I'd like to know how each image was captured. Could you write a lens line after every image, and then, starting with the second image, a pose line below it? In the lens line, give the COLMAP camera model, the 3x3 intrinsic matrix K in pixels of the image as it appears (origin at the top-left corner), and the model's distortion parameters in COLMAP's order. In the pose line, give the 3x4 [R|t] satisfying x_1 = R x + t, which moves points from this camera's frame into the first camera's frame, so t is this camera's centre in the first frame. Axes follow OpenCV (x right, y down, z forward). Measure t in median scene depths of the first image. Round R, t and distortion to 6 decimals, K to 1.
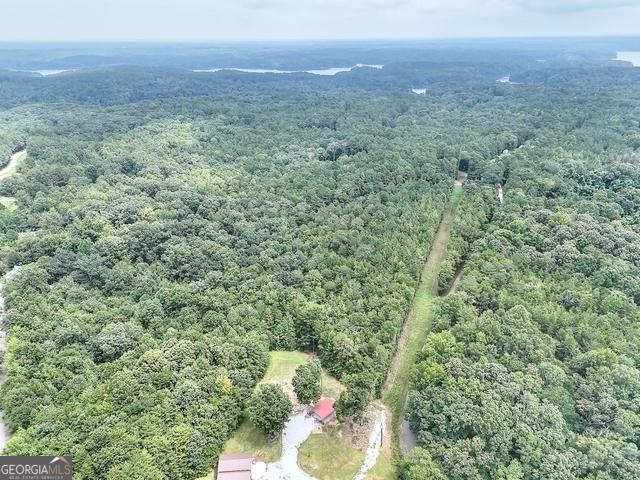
lens RADIAL K [[467.2, 0, 320.0], [0, 467.2, 240.0], [0, 0, 1]] dist [0.069754, -0.066274]
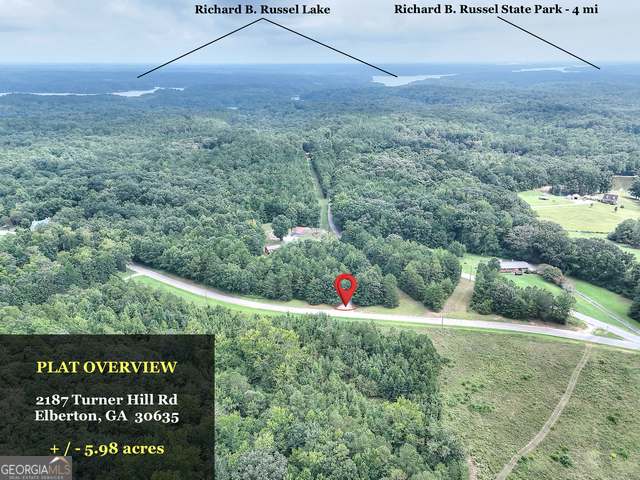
lens RADIAL K [[467.2, 0, 320.0], [0, 467.2, 240.0], [0, 0, 1]] dist [0.069754, -0.066274]
pose [[0.911408, -0.141379, 0.386455, -0.071284], [0.158950, 0.987191, -0.013714, 0.043395], [-0.379566, 0.073927, 0.922206, -0.096587]]
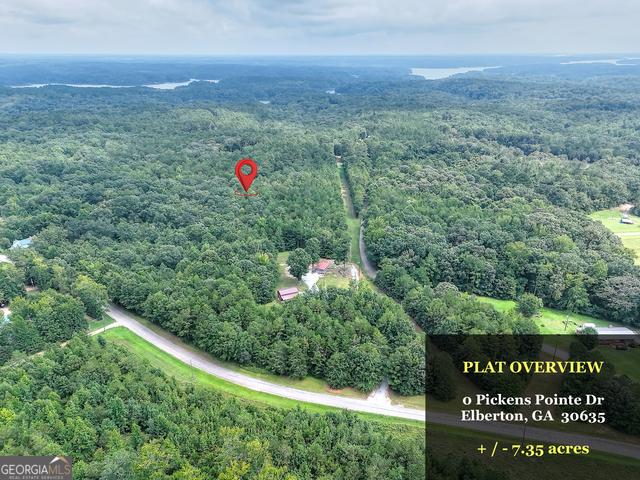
lens RADIAL K [[467.2, 0, 320.0], [0, 467.2, 240.0], [0, 0, 1]] dist [0.069754, -0.066274]
pose [[0.939475, -0.120459, 0.320743, -0.051923], [0.130118, 0.991460, -0.008770, 0.027101], [-0.316948, 0.049974, 0.947126, -0.059294]]
